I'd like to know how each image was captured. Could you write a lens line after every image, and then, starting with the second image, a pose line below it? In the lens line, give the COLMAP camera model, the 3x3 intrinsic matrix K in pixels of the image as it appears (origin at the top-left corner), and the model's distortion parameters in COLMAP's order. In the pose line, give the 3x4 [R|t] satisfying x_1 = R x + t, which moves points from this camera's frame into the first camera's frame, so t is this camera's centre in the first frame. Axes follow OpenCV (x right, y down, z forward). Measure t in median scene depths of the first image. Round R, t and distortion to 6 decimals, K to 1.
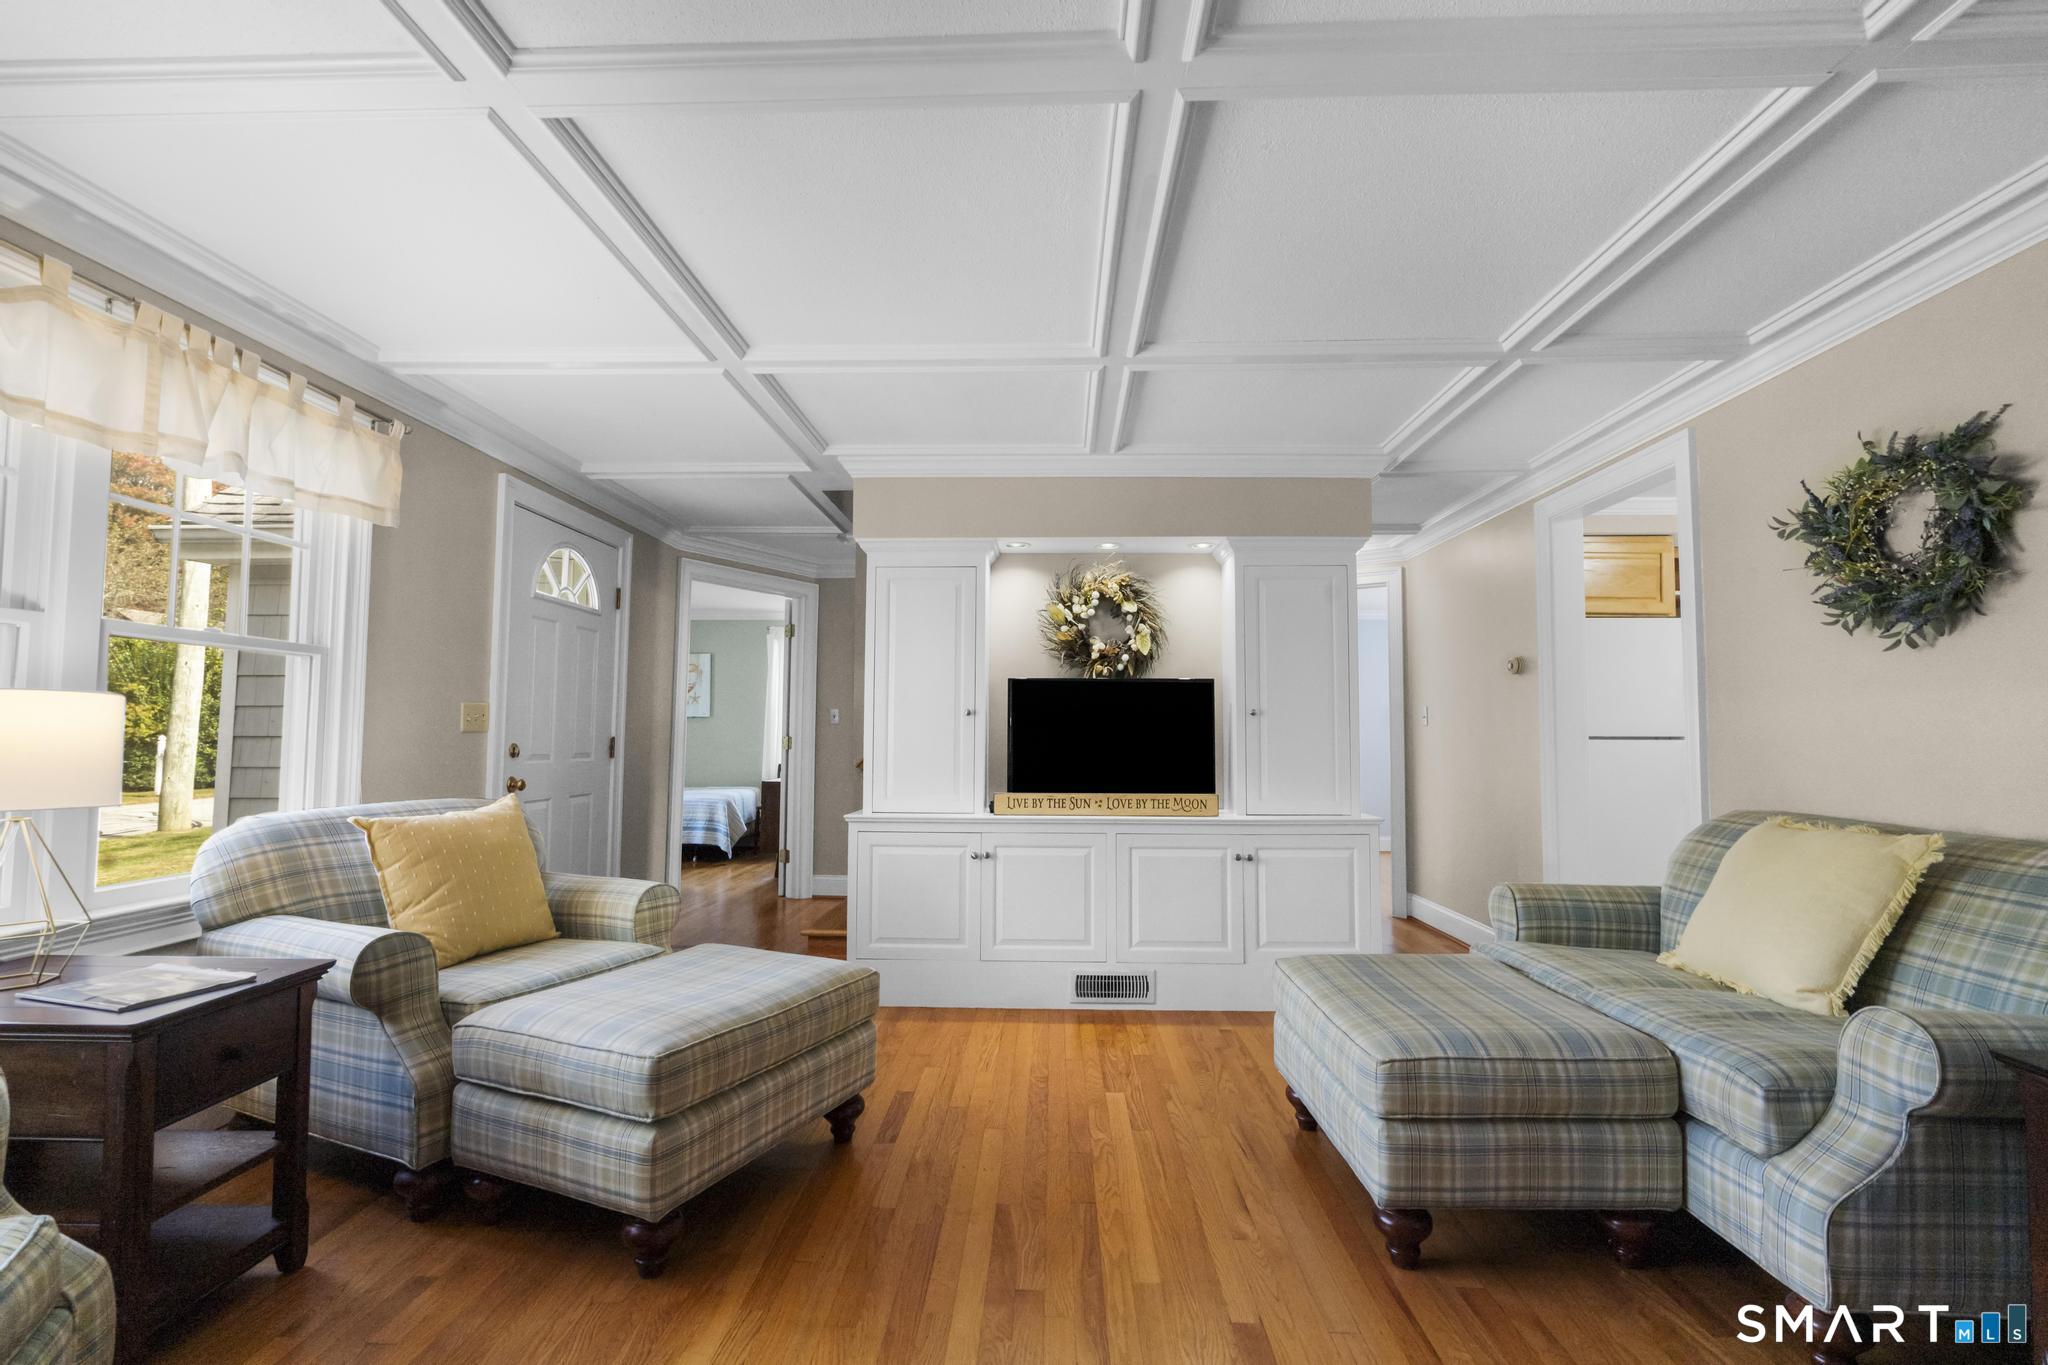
lens RADIAL K [[914.5, 0, 1037.8], [0, 914.5, 695.9], [0, 0, 1]] dist [-0.007485, 0.002129]
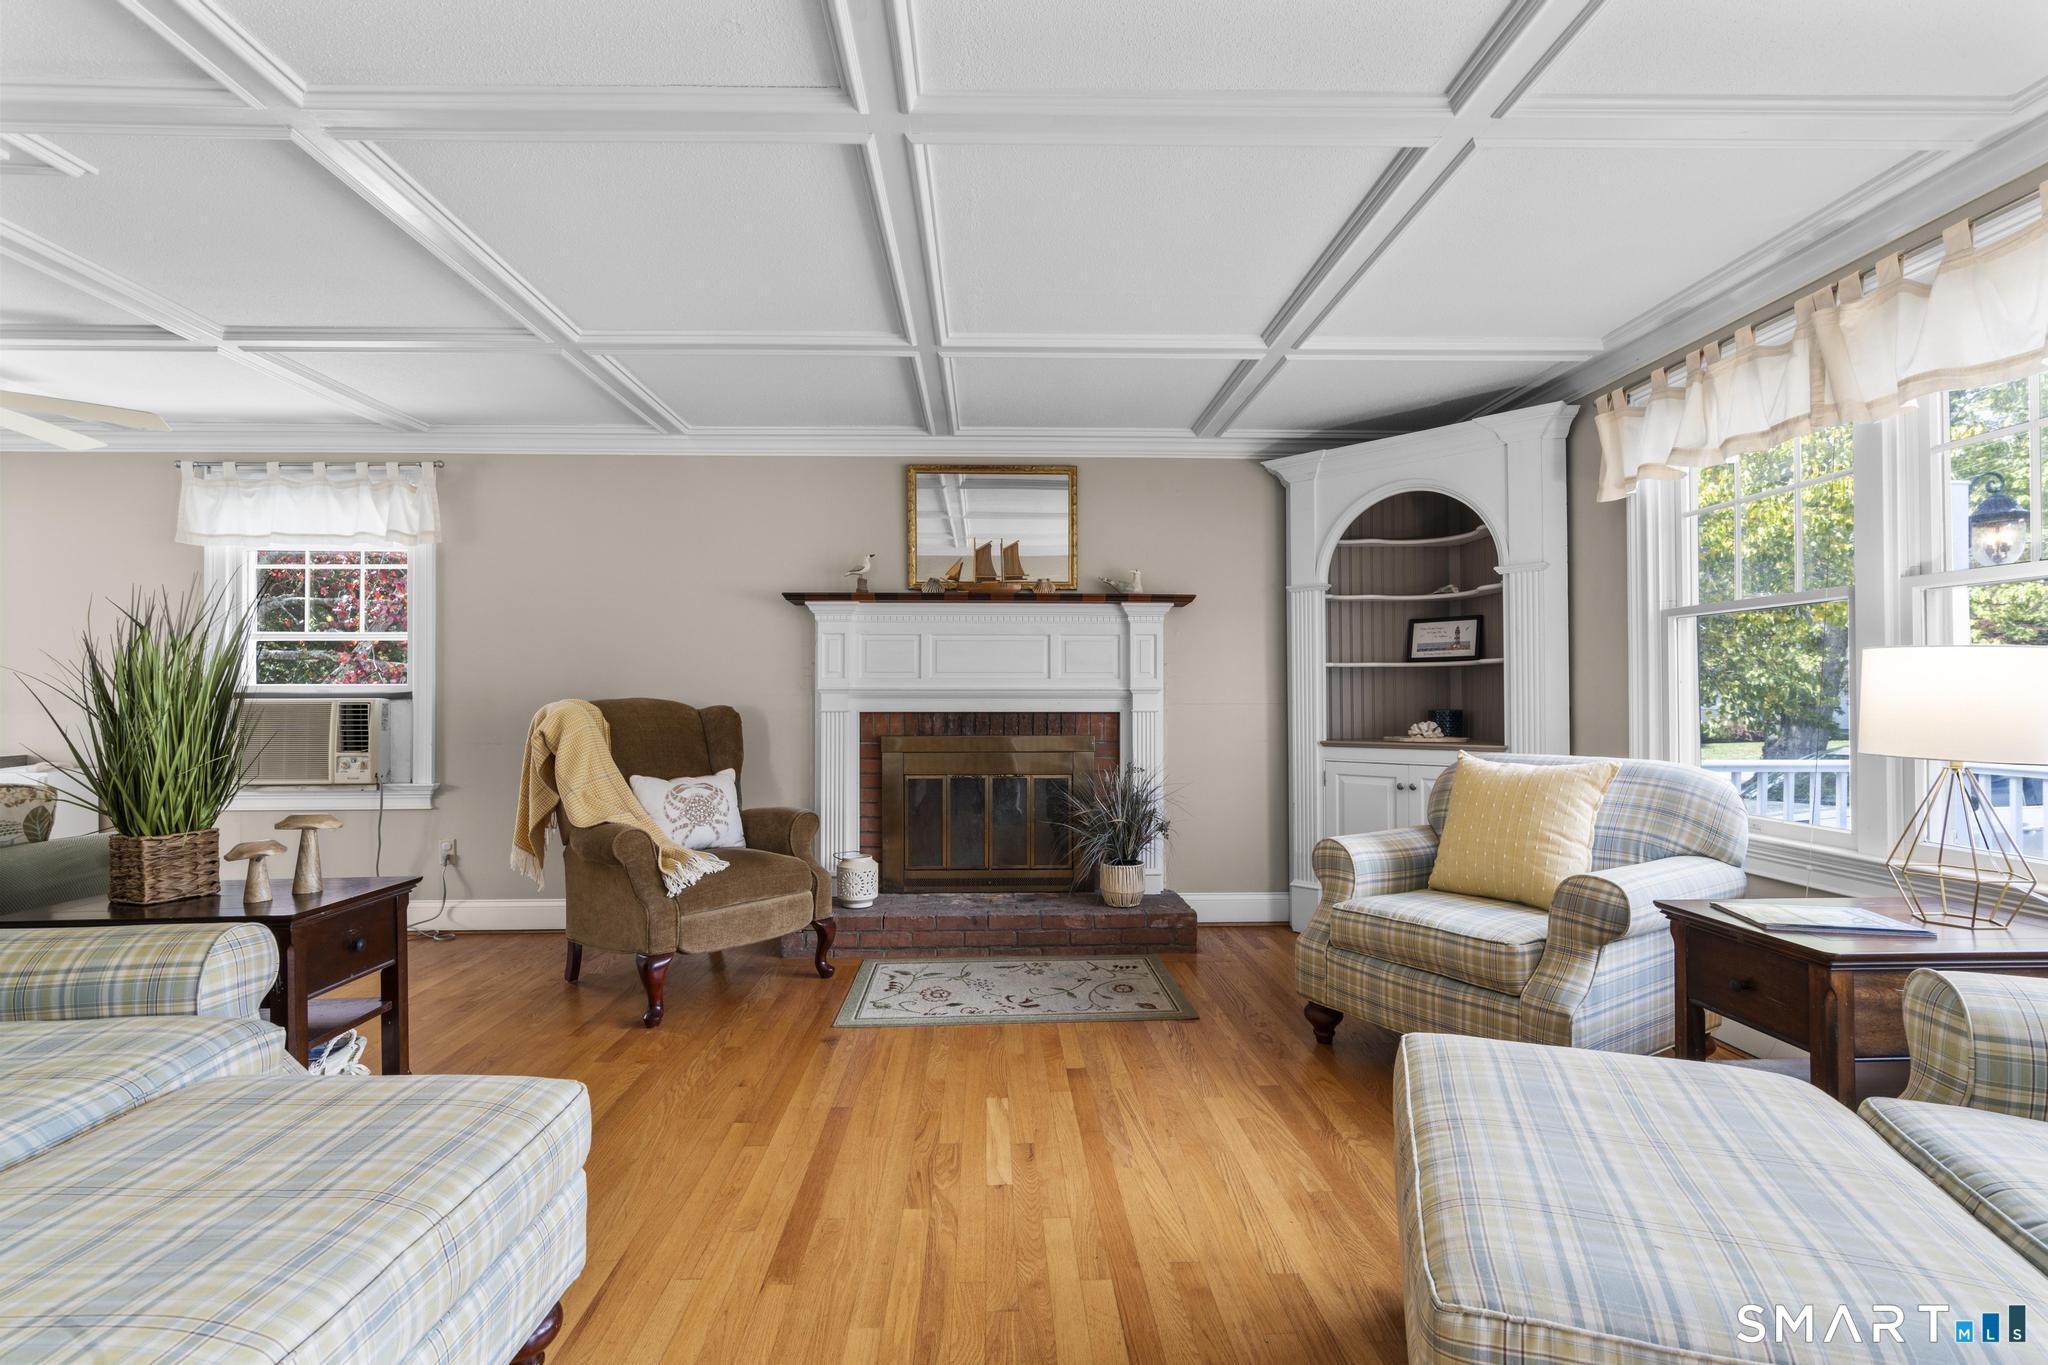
lens RADIAL K [[914.5, 0, 1014.3], [0, 914.5, 684.8], [0, 0, 1]] dist [-0.007485, 0.002129]
pose [[-0.999237, -0.002715, -0.038959, 0.012596], [-0.000332, 0.998134, -0.061064, 0.078259], [0.039052, -0.061004, -0.997373, 1.450259]]
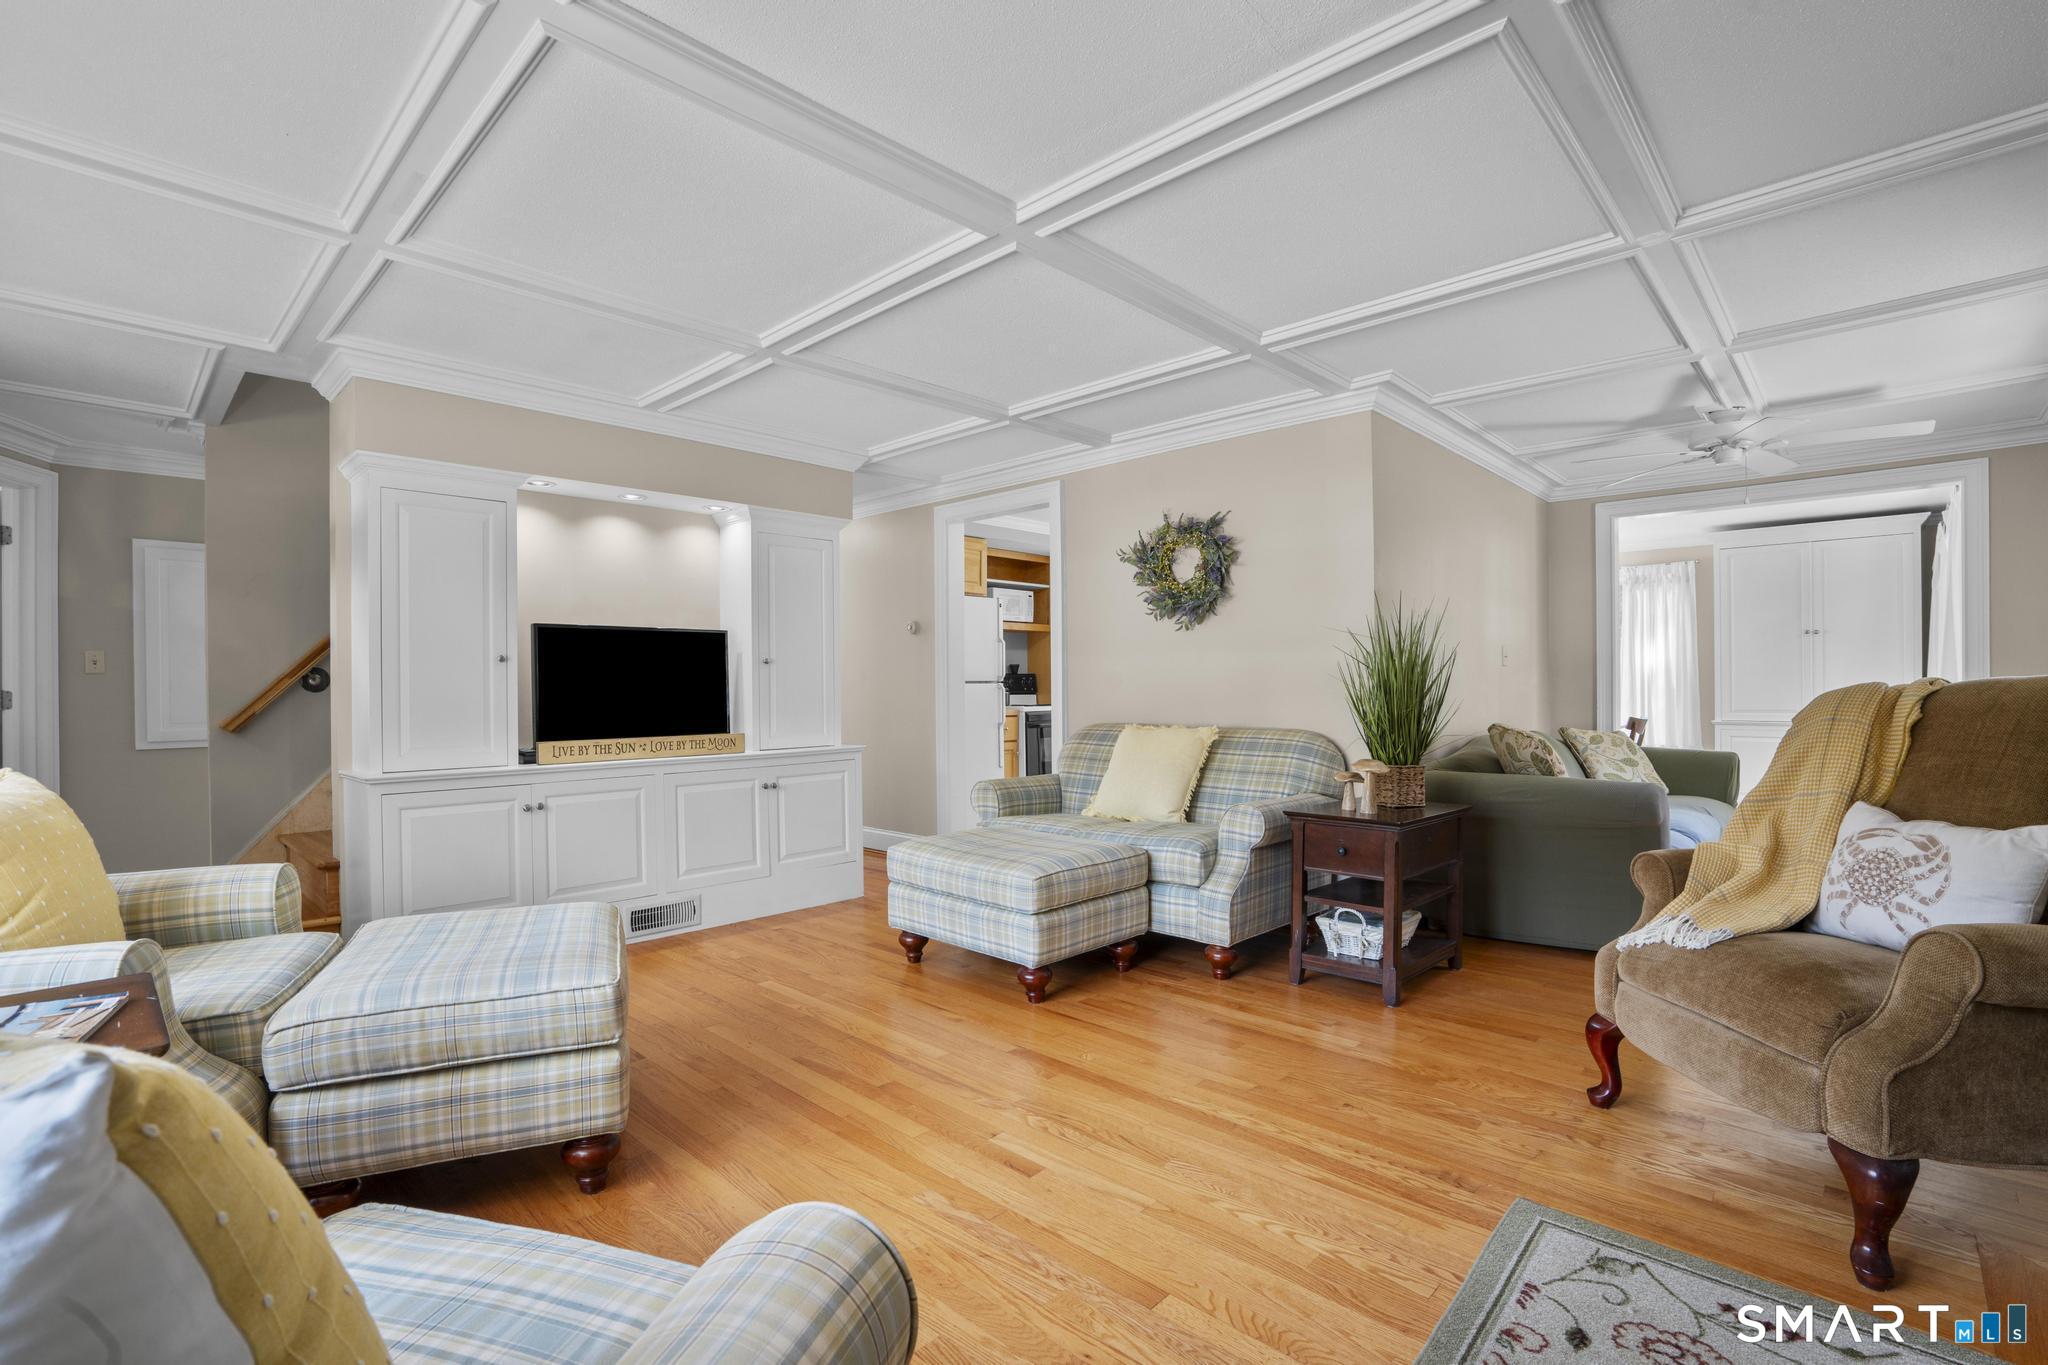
lens RADIAL K [[914.5, 0, 1018.3], [0, 914.5, 692.4], [0, 0, 1]] dist [-0.007485, 0.002129]
pose [[0.677196, -0.015778, 0.735633, -0.657224], [-0.019987, 0.999007, 0.039826, 0.007760], [-0.735531, -0.041673, 0.676208, -0.032466]]
